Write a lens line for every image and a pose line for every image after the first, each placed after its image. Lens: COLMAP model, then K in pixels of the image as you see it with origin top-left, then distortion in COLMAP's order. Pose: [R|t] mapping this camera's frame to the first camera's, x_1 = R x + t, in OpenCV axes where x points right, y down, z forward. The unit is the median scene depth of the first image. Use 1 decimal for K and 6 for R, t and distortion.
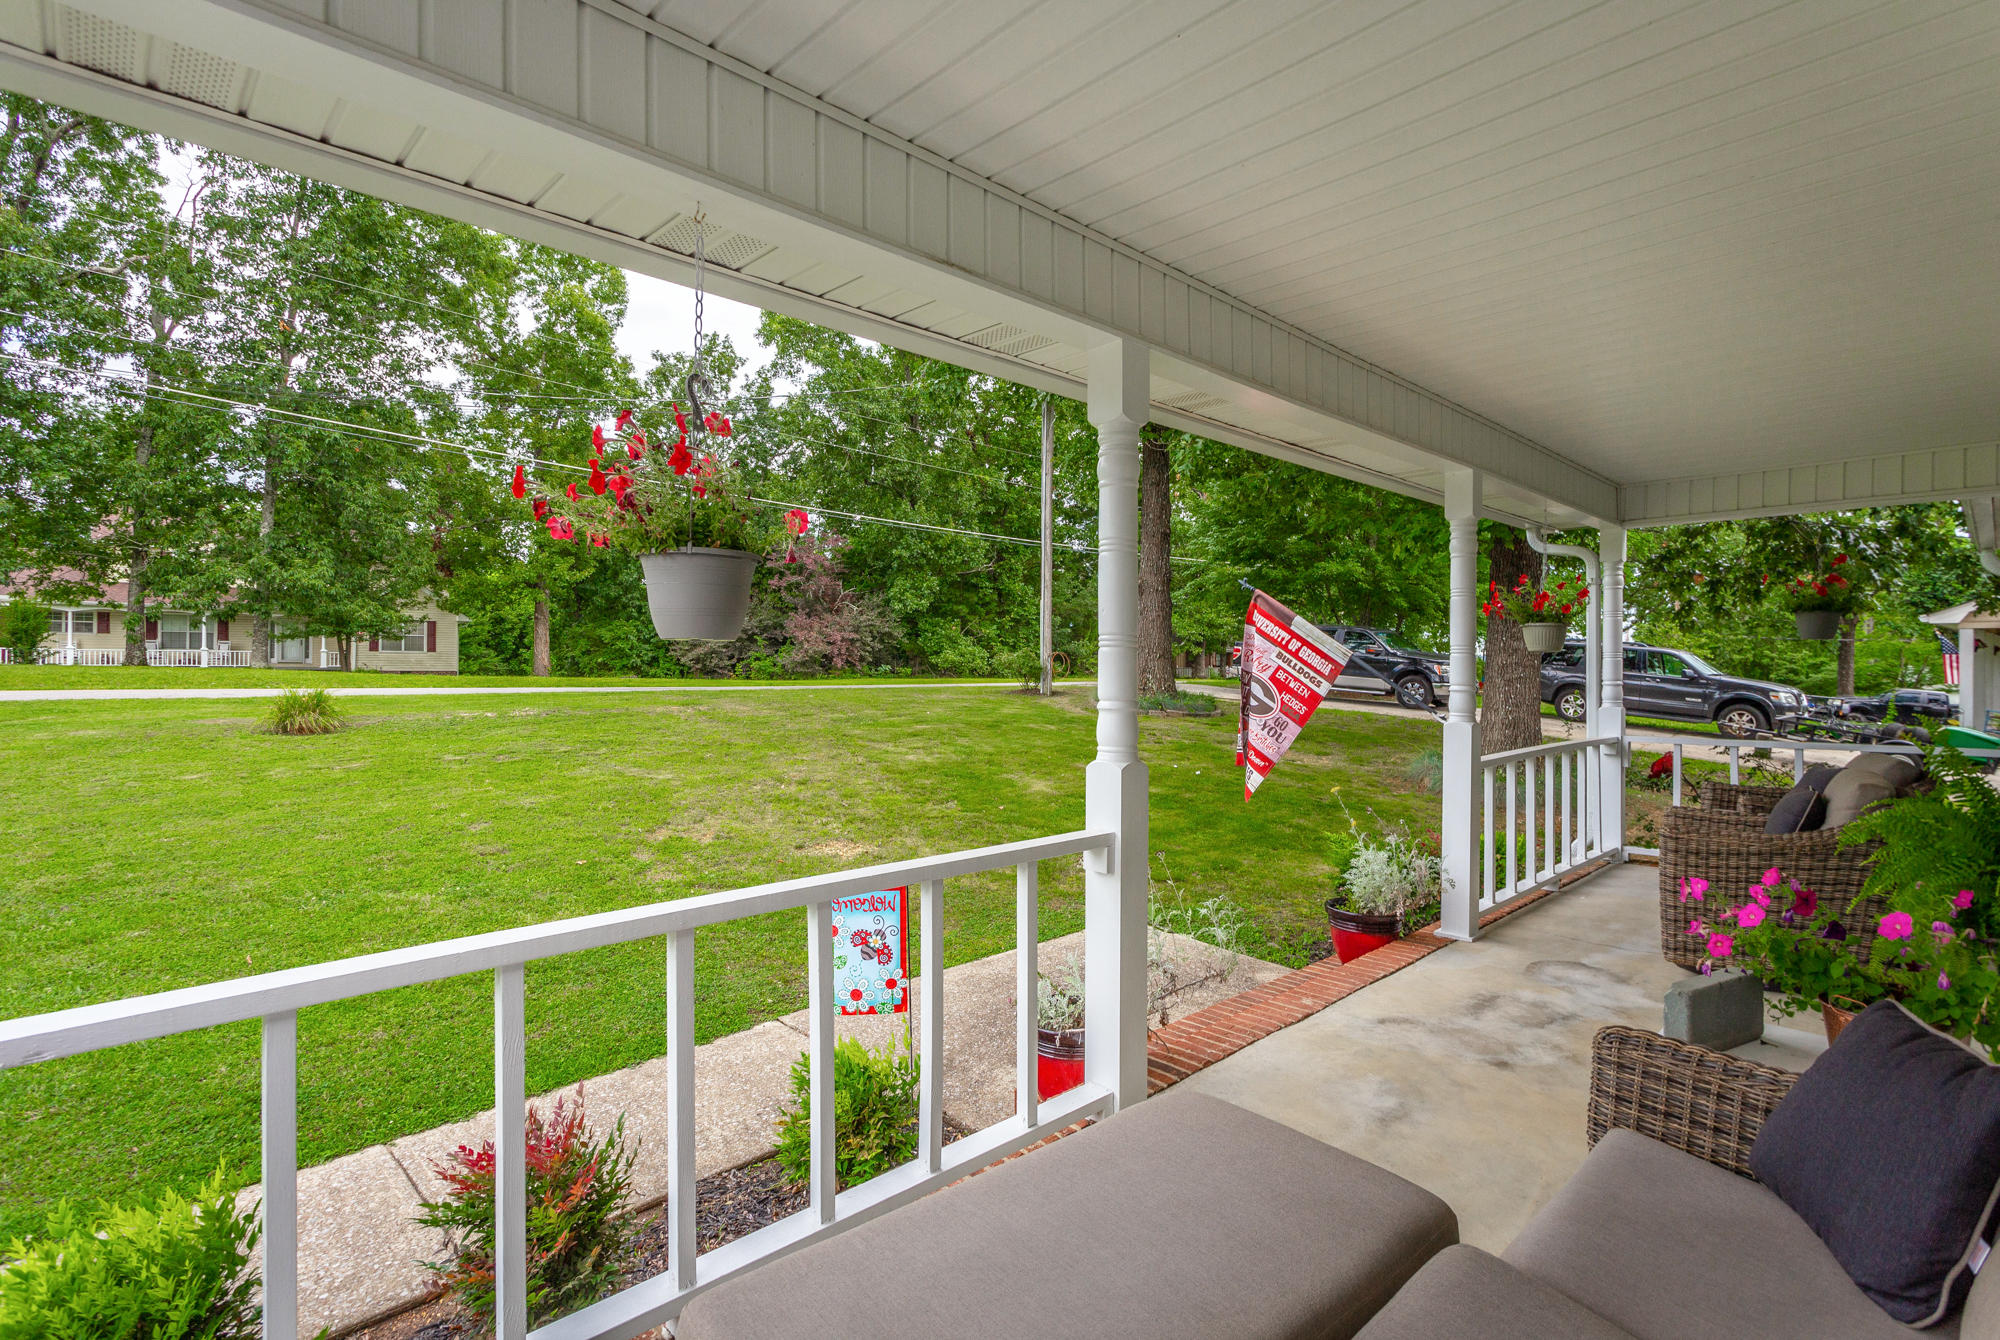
lens RADIAL K [[952.2, 0, 994.0], [0, 952.2, 662.6], [0, 0, 1]] dist [-0.003935, -0.000356]
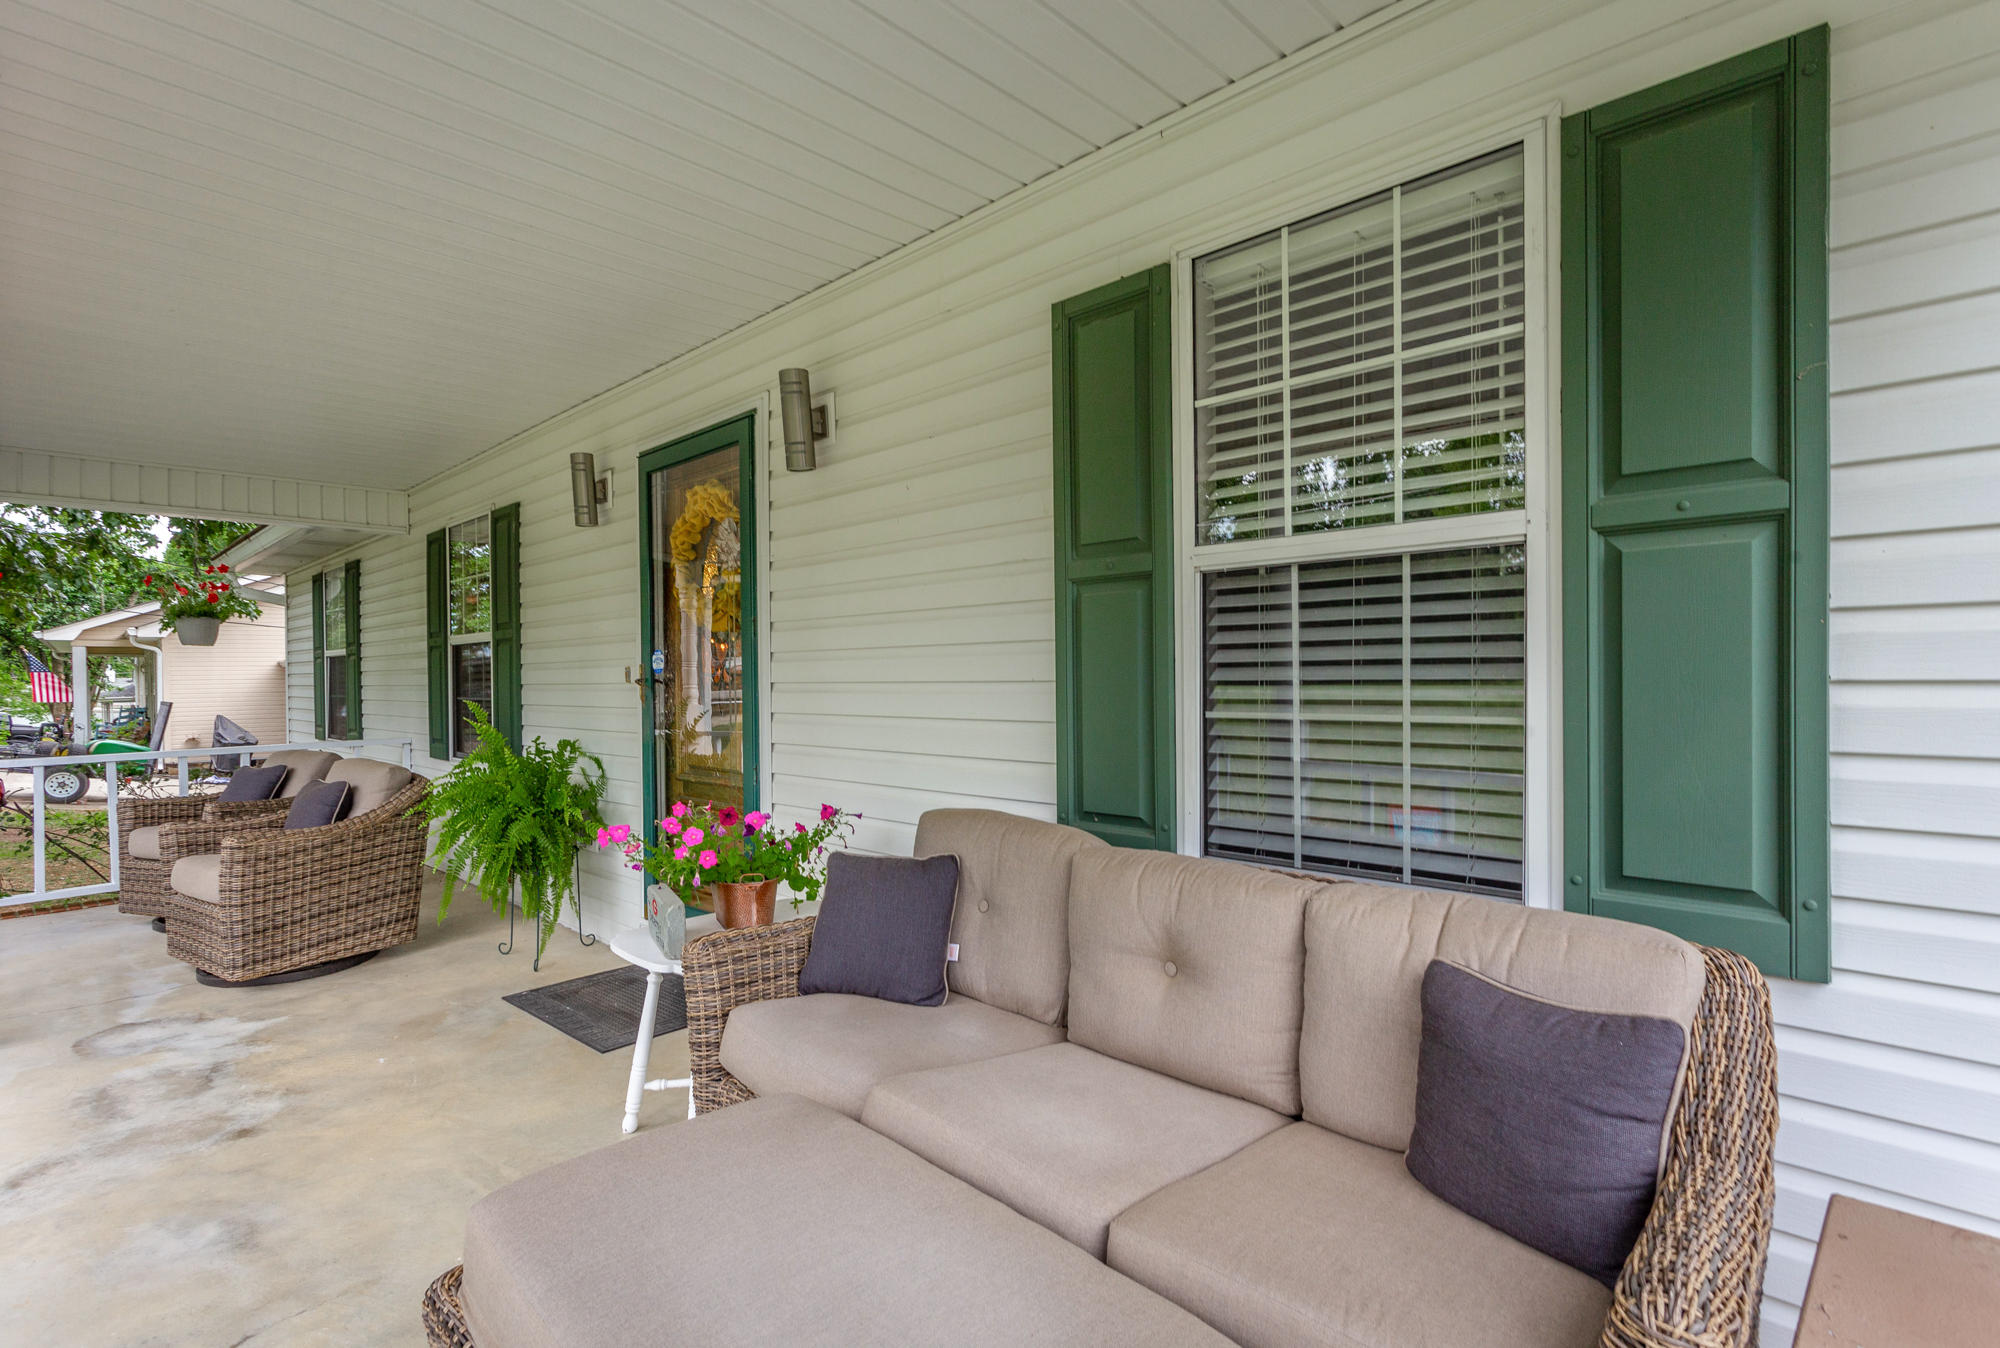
lens RADIAL K [[959.5, 0, 1000.0], [0, 959.5, 674.0], [0, 0, 1]] dist [-0.001827, -0.000755]
pose [[-0.049496, -0.002012, 0.998772, -0.284226], [0.011437, 0.999931, 0.002581, 0.018978], [-0.998709, 0.011550, -0.049469, 0.307178]]
